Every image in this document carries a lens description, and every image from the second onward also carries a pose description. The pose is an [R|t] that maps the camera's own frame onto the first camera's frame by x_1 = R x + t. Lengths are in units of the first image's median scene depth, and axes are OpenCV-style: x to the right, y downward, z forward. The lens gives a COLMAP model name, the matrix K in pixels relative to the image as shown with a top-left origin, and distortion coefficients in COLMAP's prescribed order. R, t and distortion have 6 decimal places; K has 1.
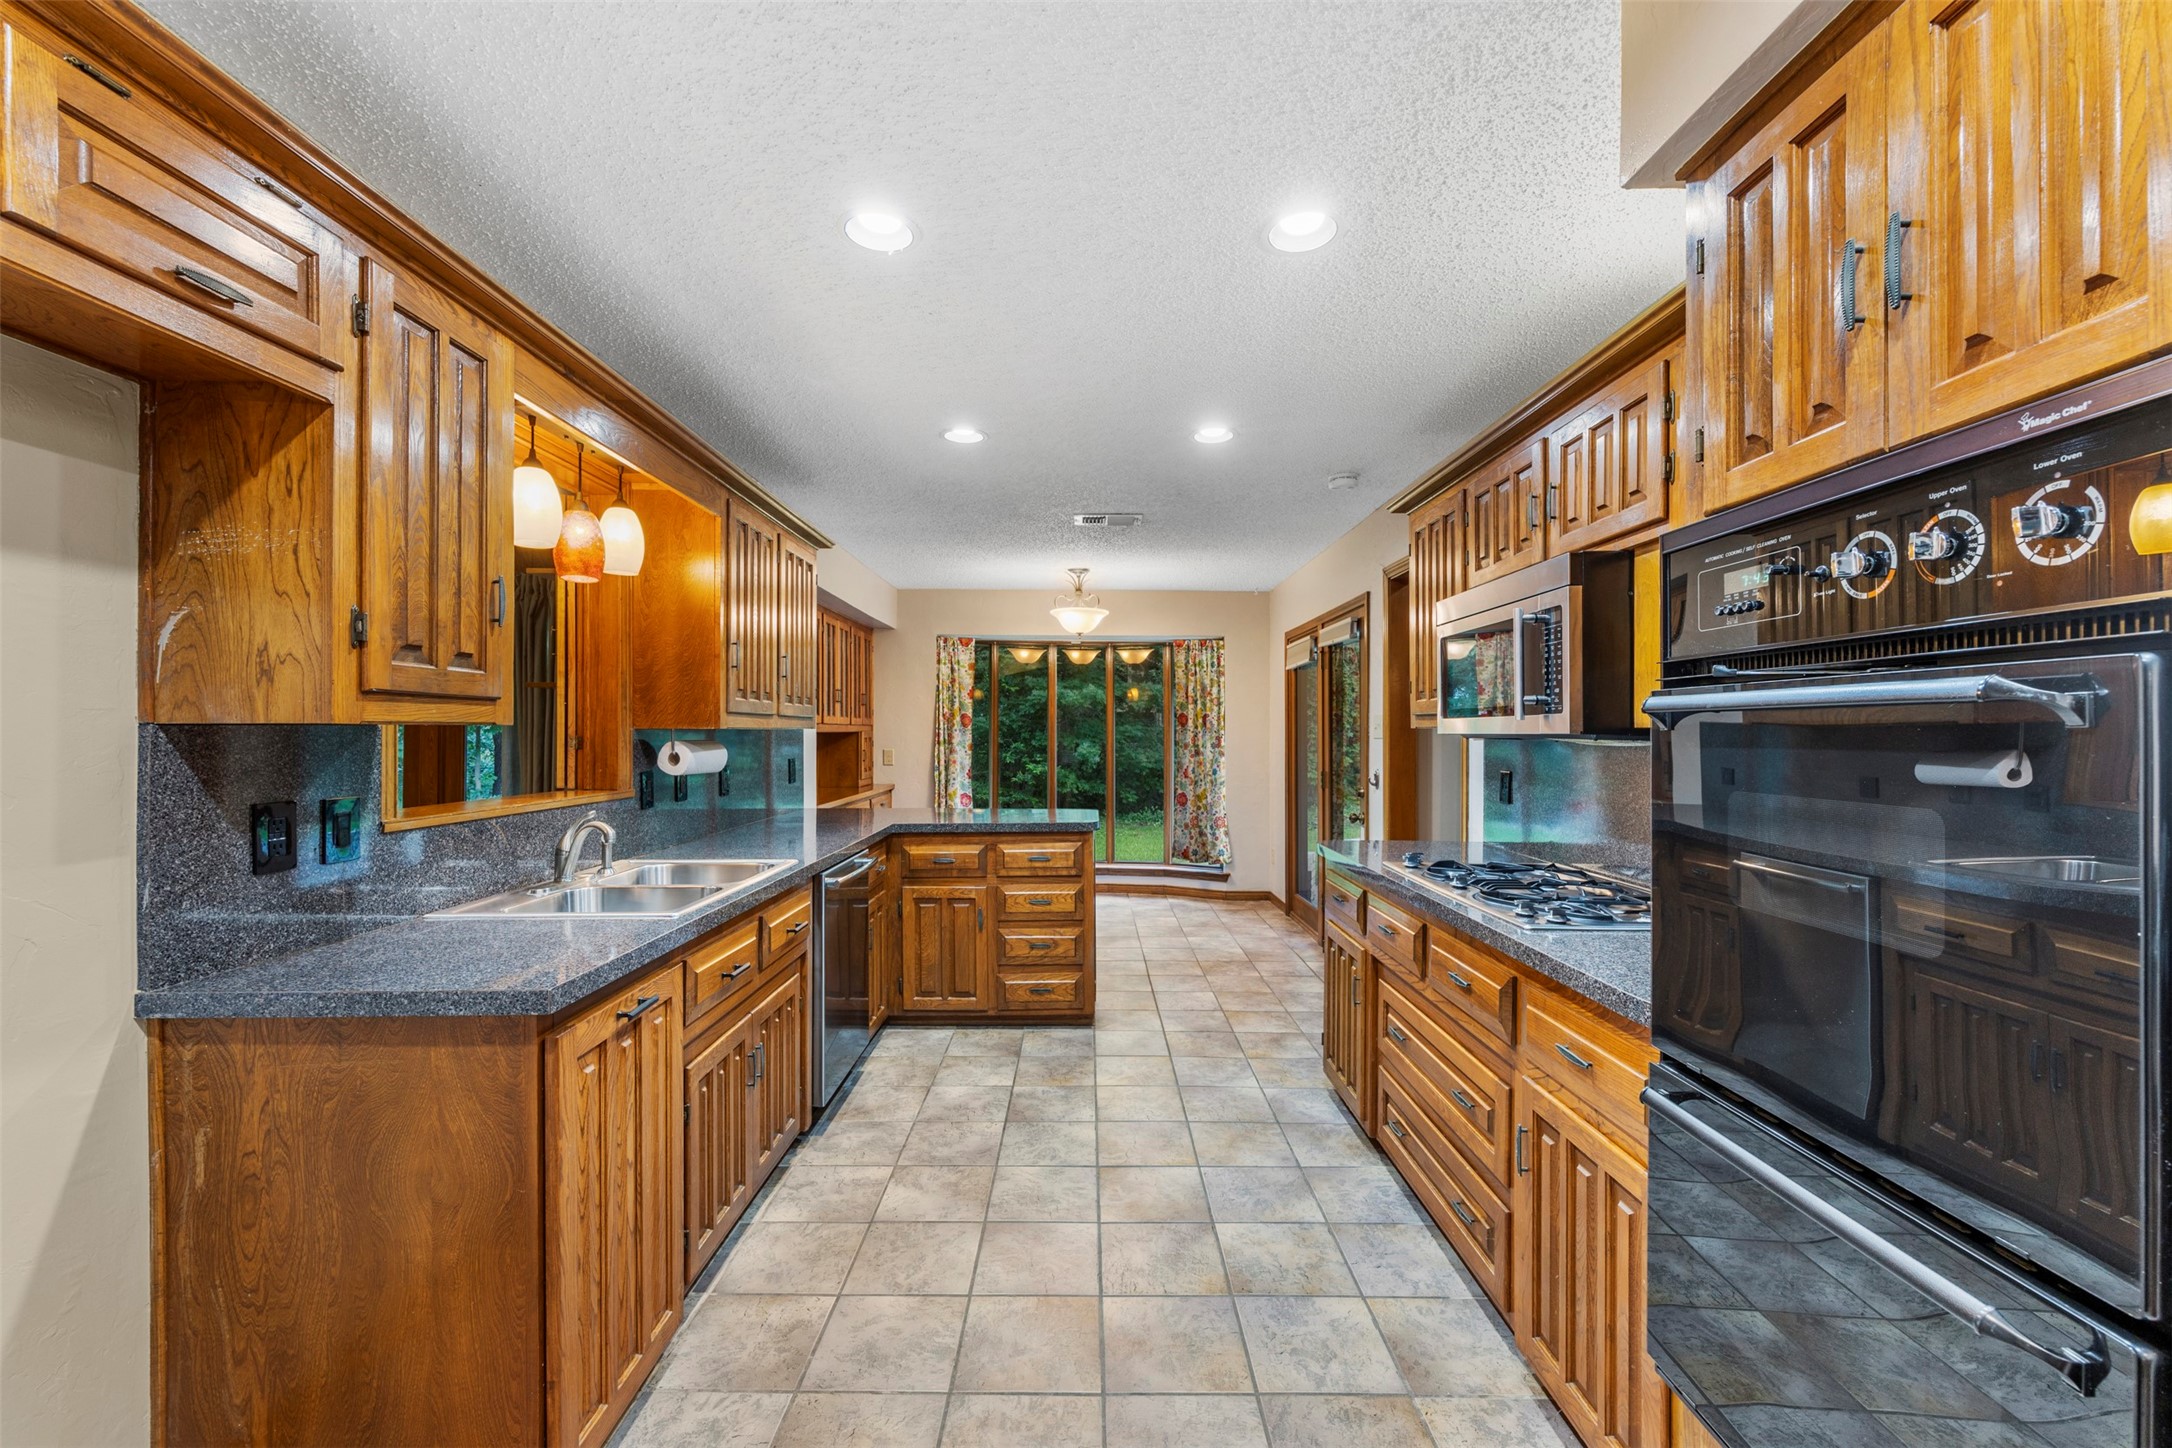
lens RADIAL K [[878.0, 0, 1089.4], [0, 878.0, 732.8], [0, 0, 1]] dist [-0.002099, 0.000994]
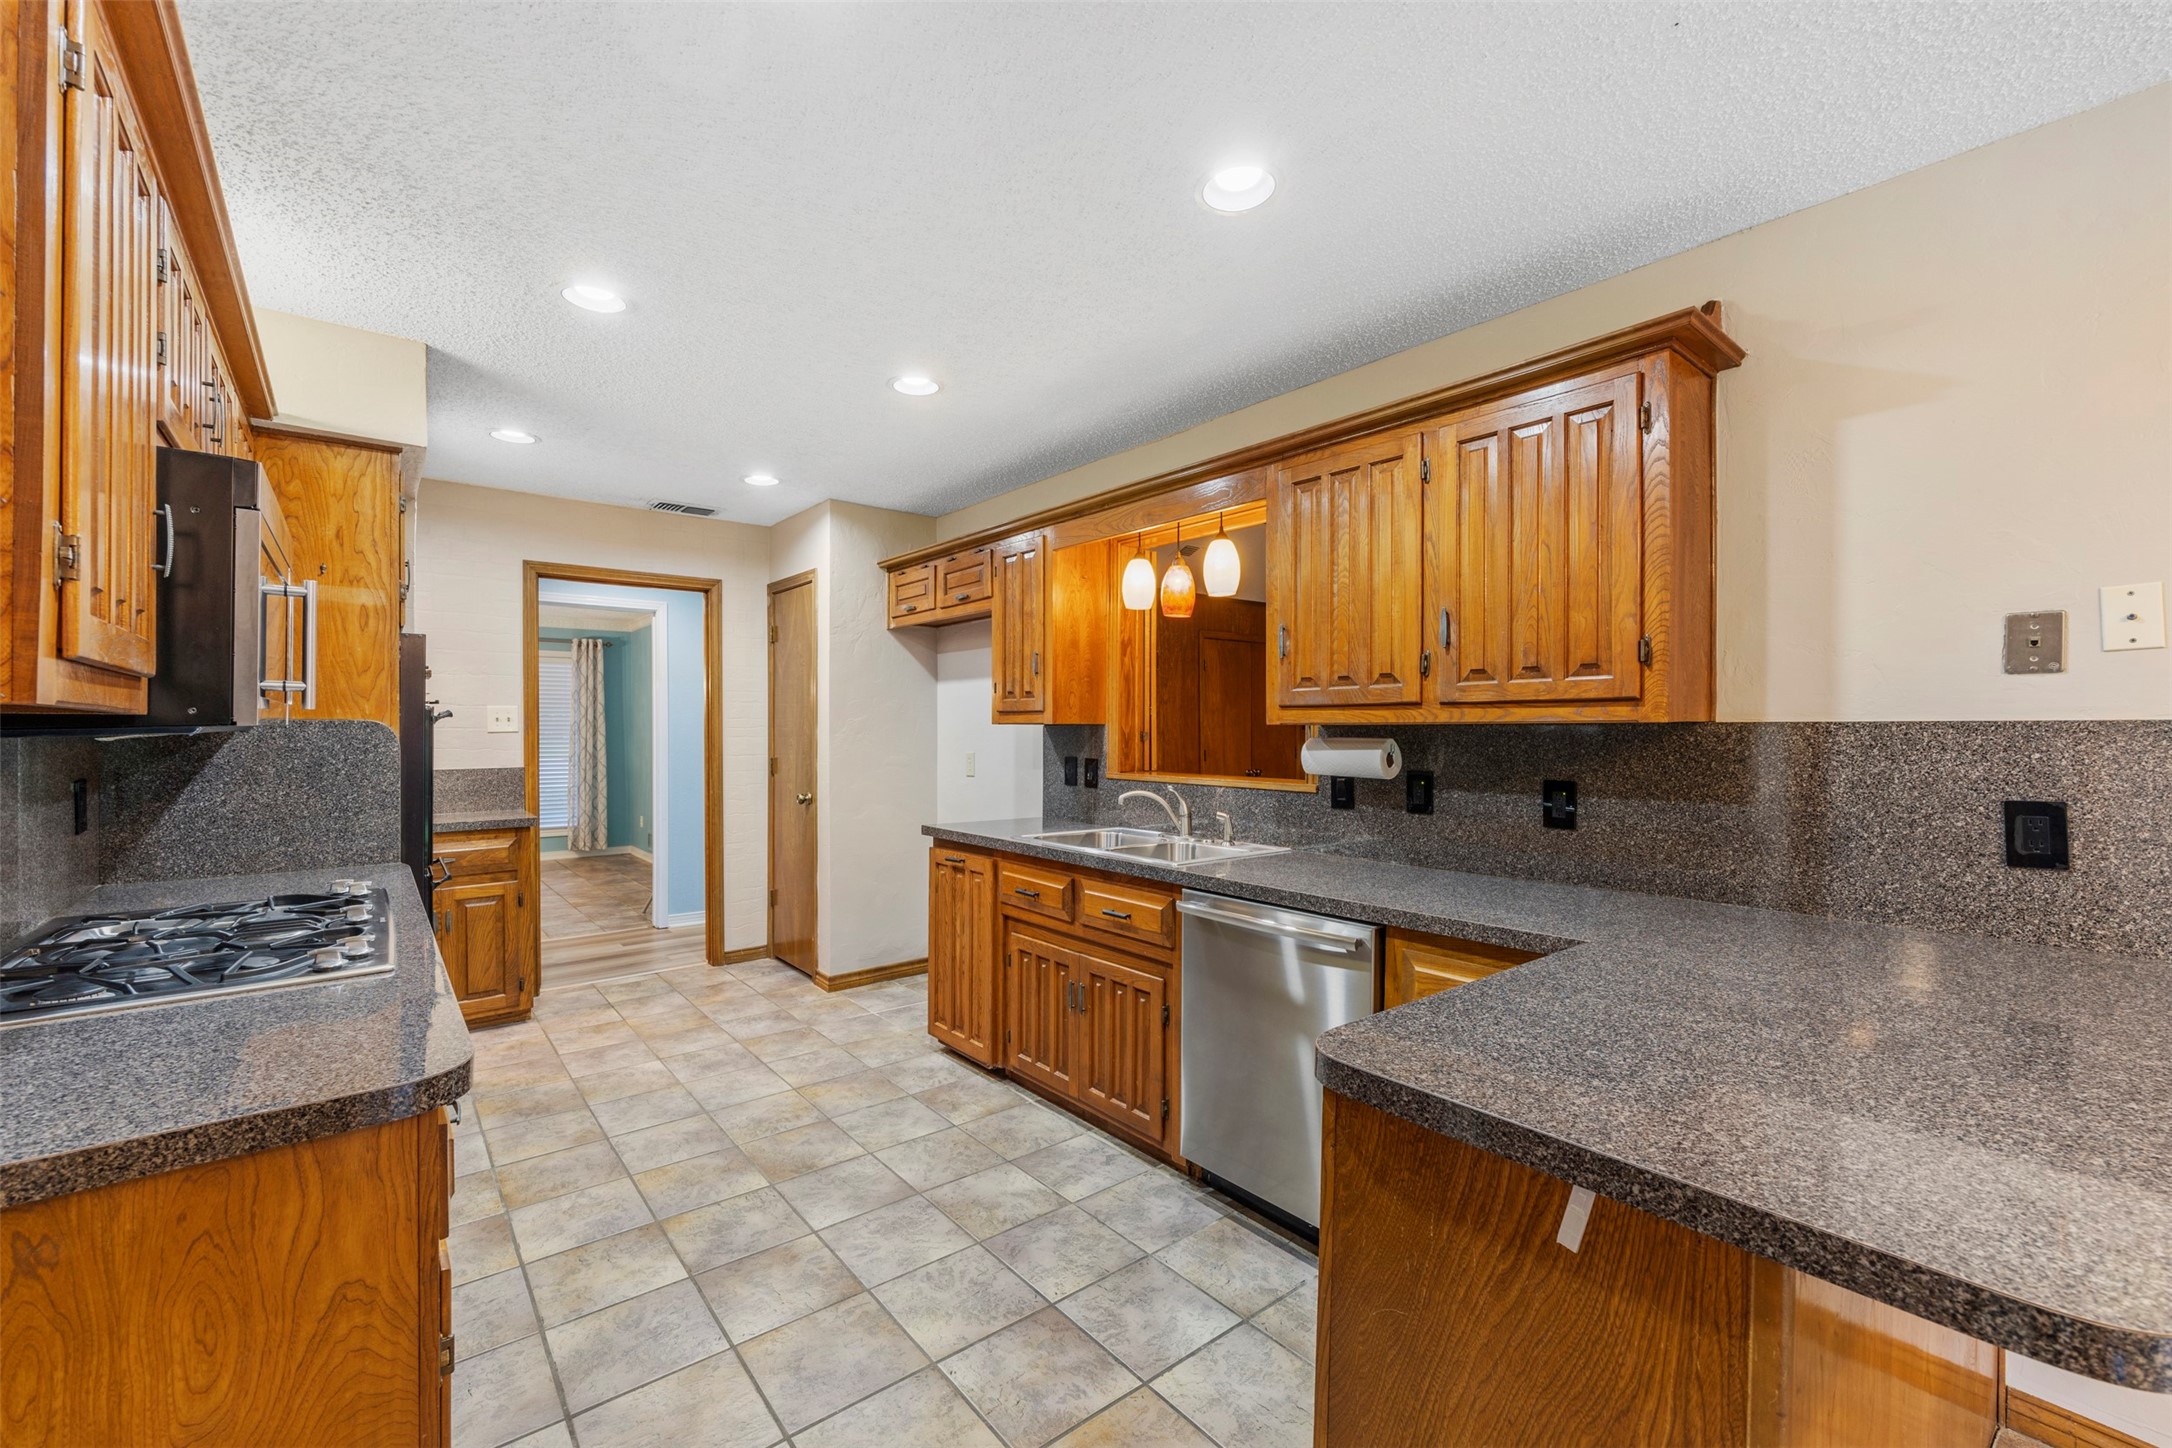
lens RADIAL K [[878.0, 0, 1063.2], [0, 878.0, 728.3], [0, 0, 1]] dist [-0.002099, 0.000994]
pose [[-0.781330, -0.006399, -0.624085, 0.422259], [-0.008014, 0.999968, -0.000220, 0.001406], [0.624067, 0.004829, -0.781356, 2.012725]]
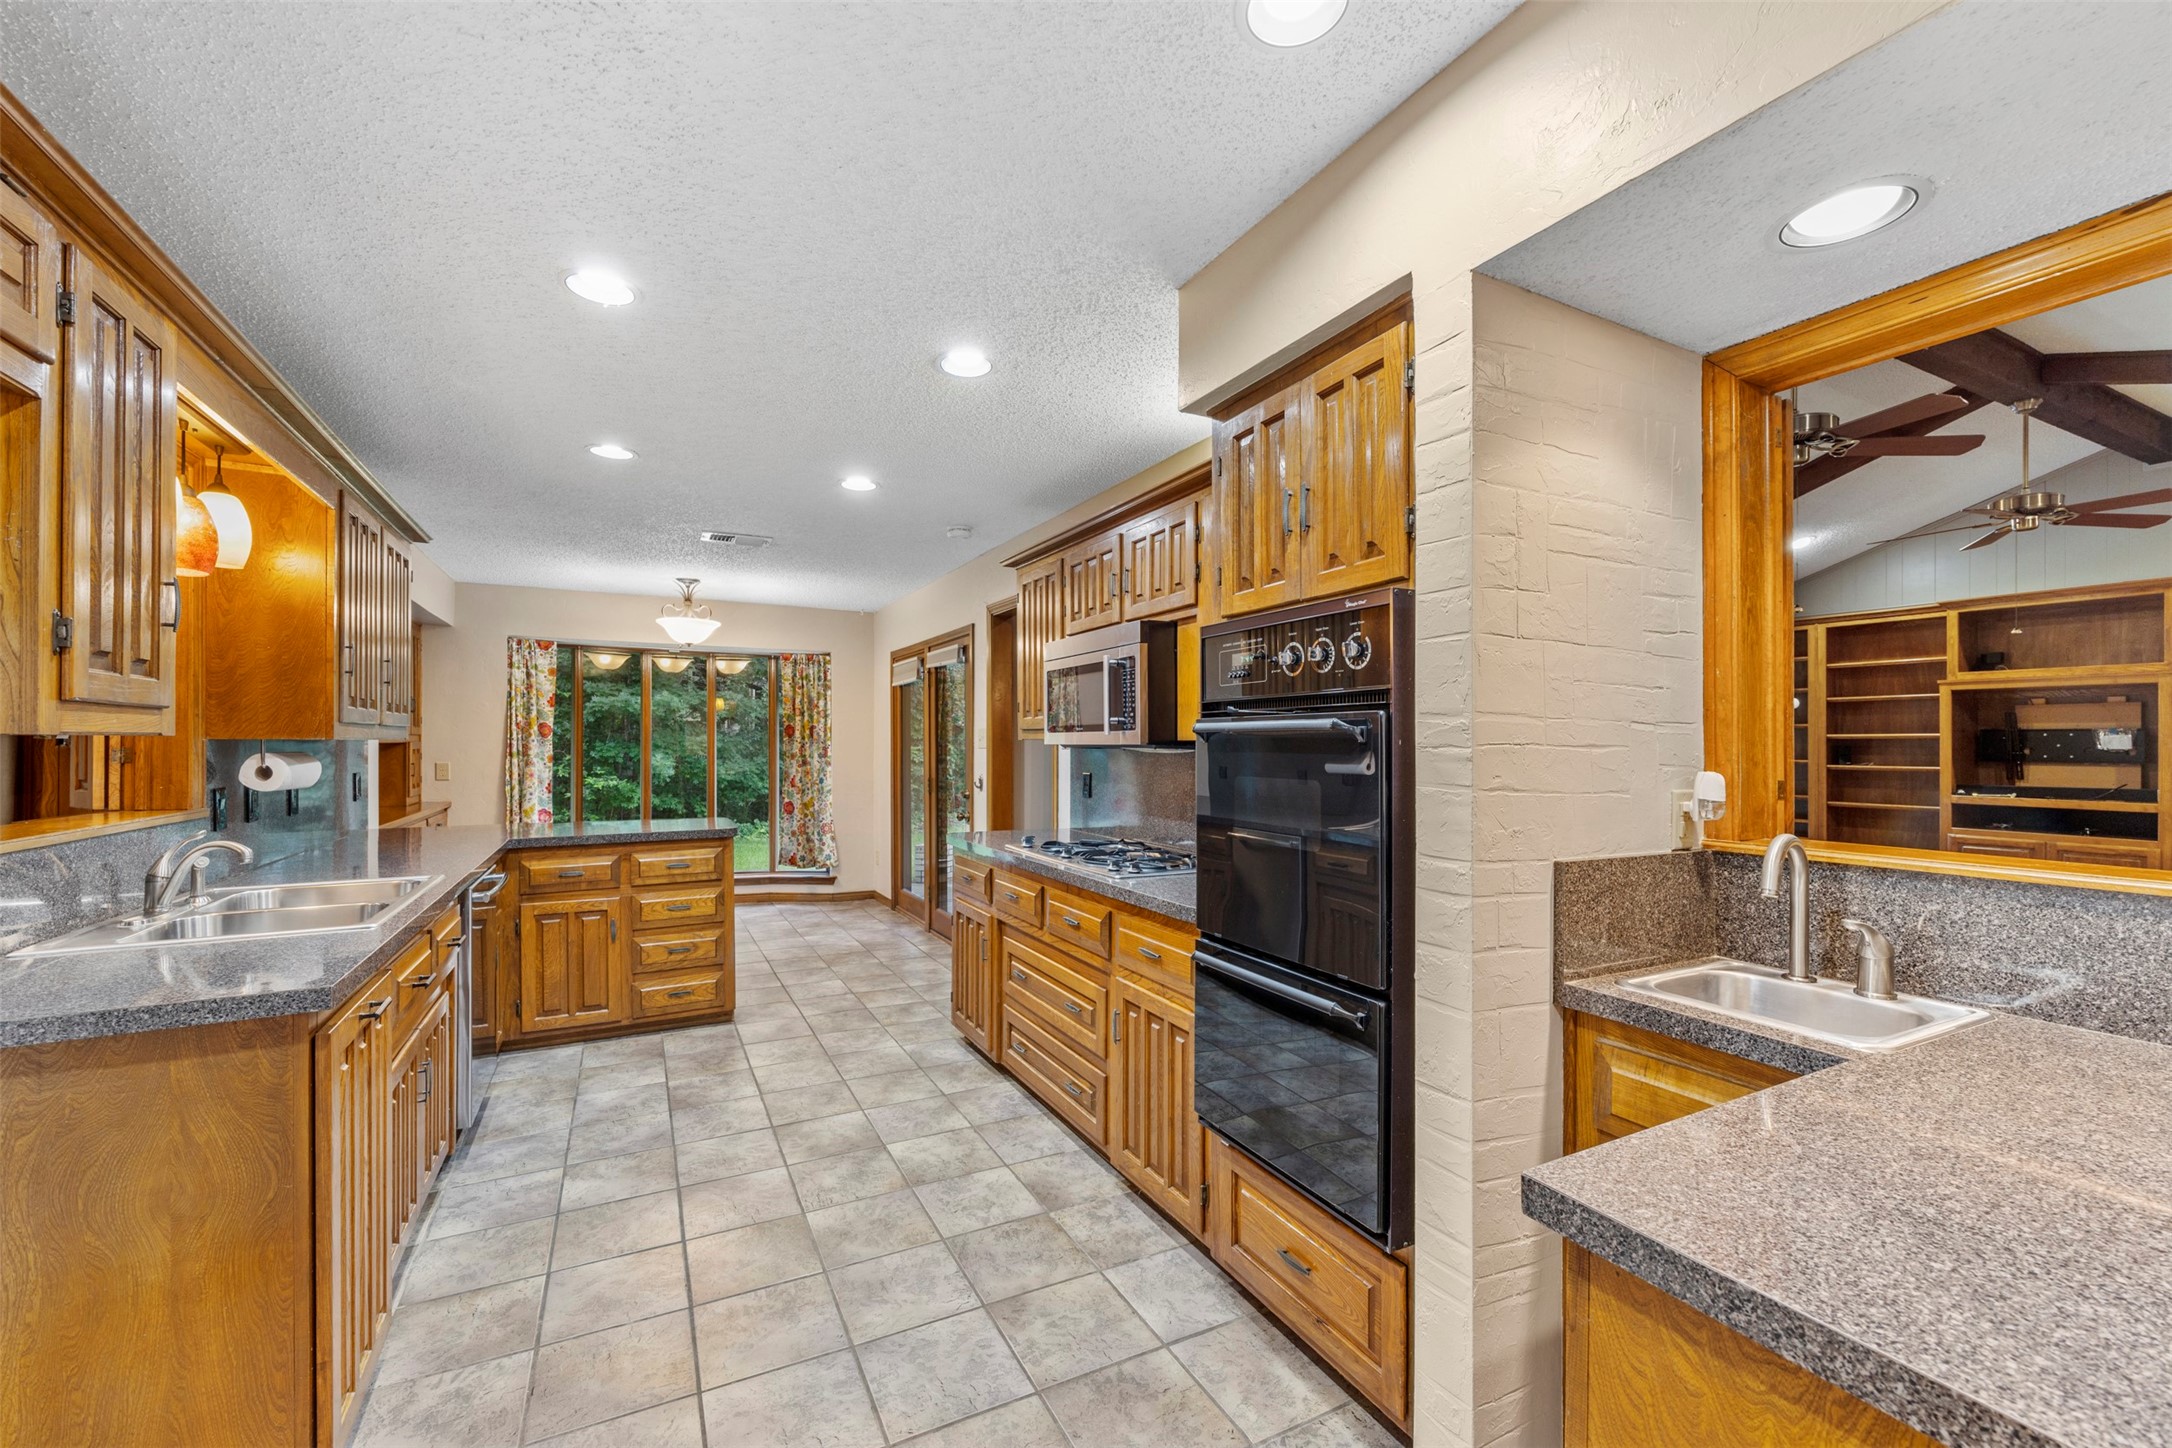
lens RADIAL K [[878.0, 0, 1078.8], [0, 878.0, 738.9], [0, 0, 1]] dist [-0.002099, 0.000994]
pose [[0.890503, 0.001902, 0.454974, -0.182952], [0.000289, 0.999989, -0.004745, -0.000741], [-0.454977, 0.004357, 0.890492, -0.223255]]
